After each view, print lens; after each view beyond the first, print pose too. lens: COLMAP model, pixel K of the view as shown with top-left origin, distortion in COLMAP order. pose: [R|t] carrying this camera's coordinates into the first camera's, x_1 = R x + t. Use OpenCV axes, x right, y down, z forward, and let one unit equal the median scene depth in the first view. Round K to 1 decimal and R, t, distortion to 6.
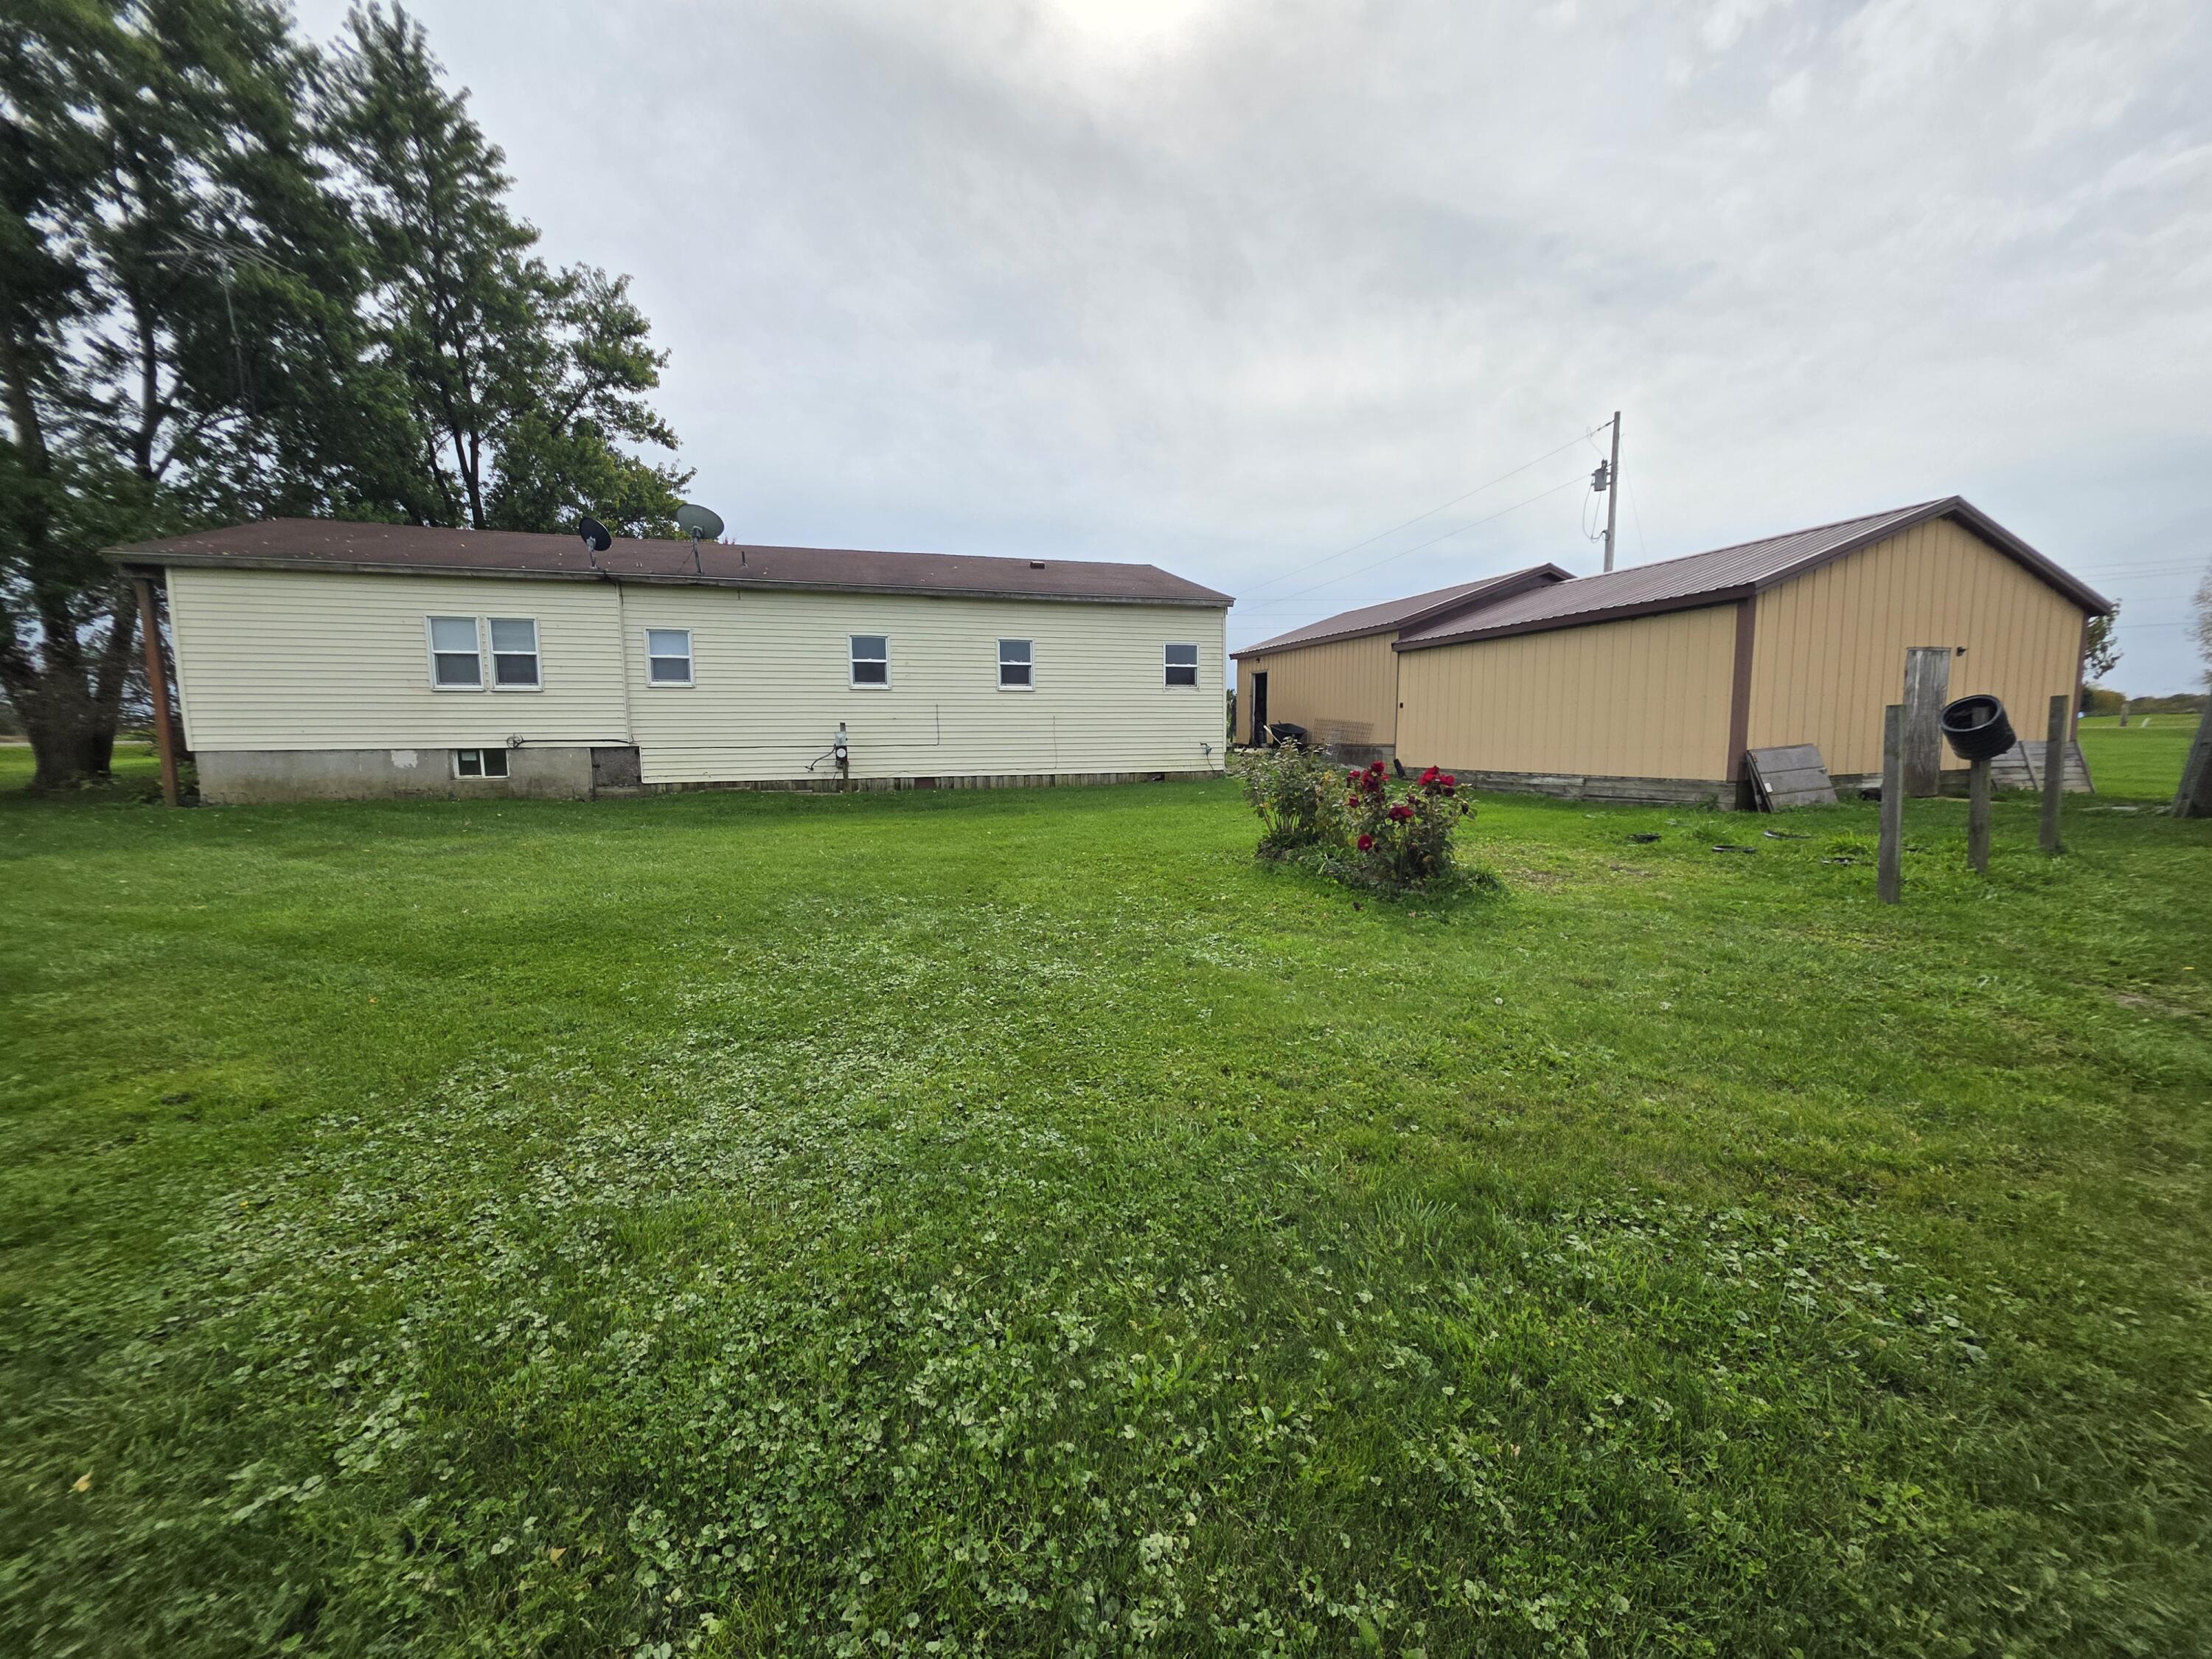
lens RADIAL K [[870.4, 0, 1106.0], [0, 870.4, 829.5], [0, 0, 1]] dist [0.000671, -0.000515]
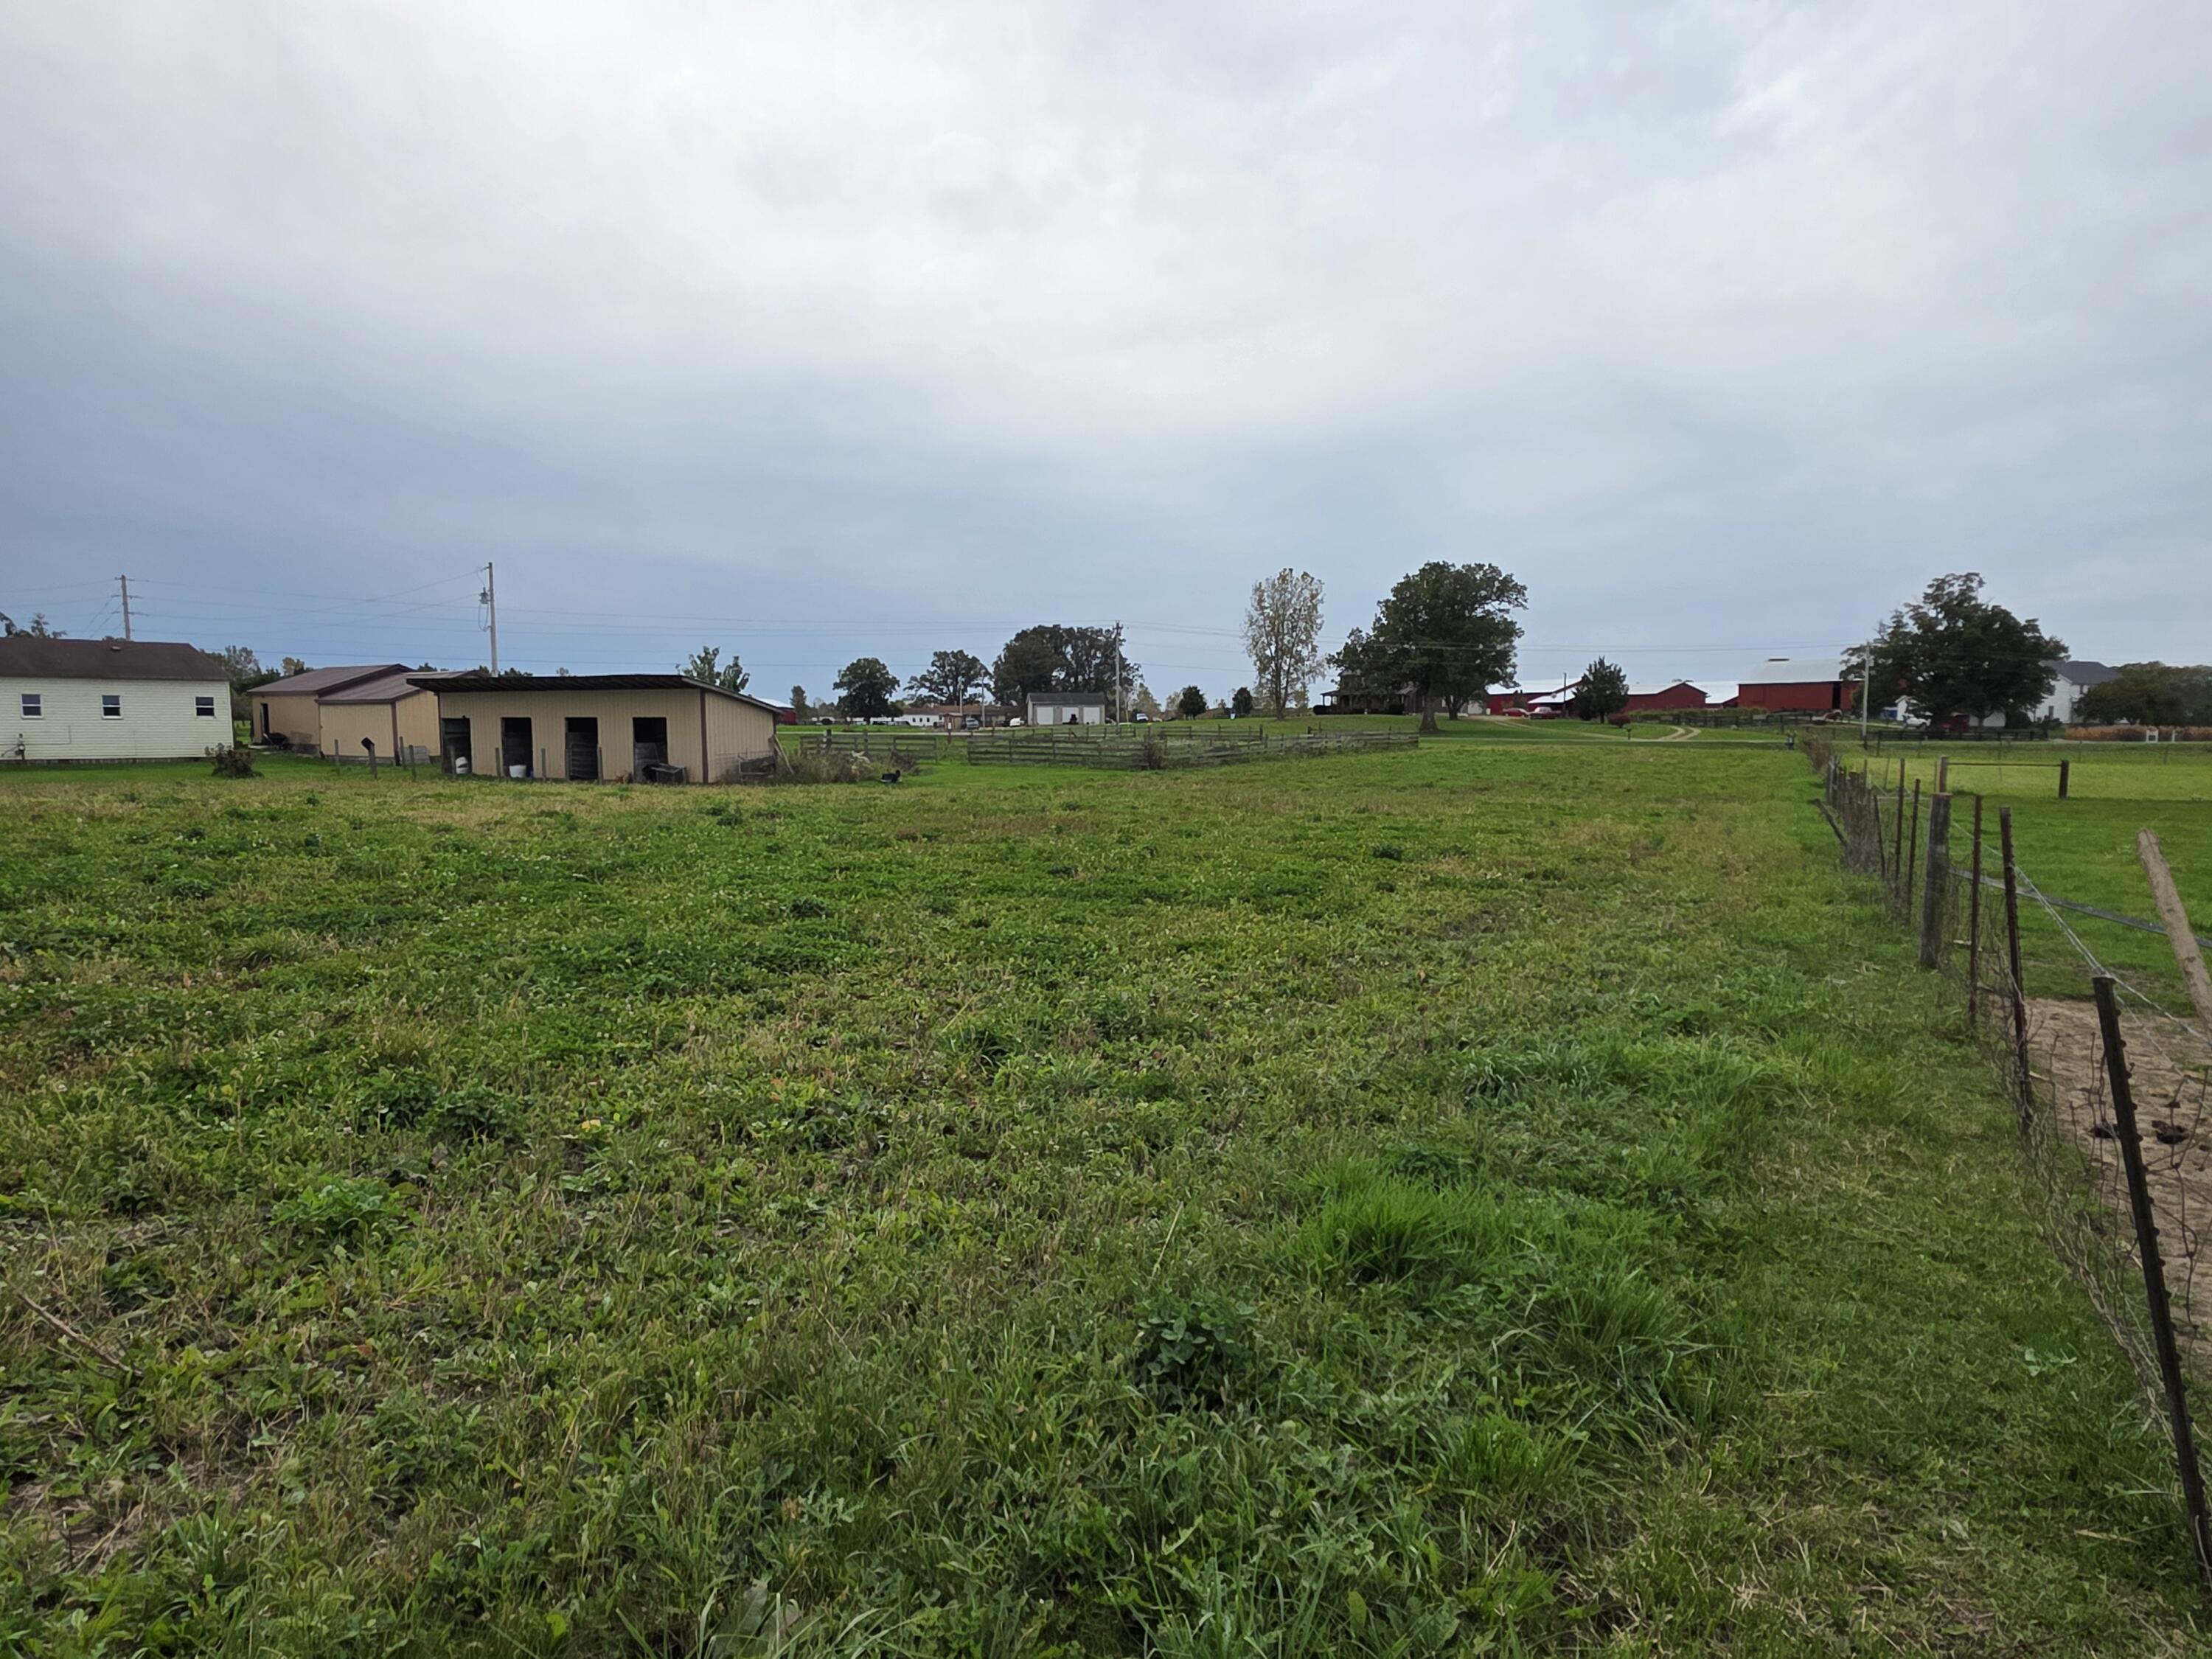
lens RADIAL K [[1428.3, 0, 1113.4], [0, 1428.3, 854.6], [0, 0, 1]] dist [0.004723, -0.004333]
pose [[0.837269, -0.039363, 0.545373, 0.027069], [0.047588, 0.998867, -0.000964, 0.297677], [-0.544717, 0.026761, 0.838193, -3.308257]]
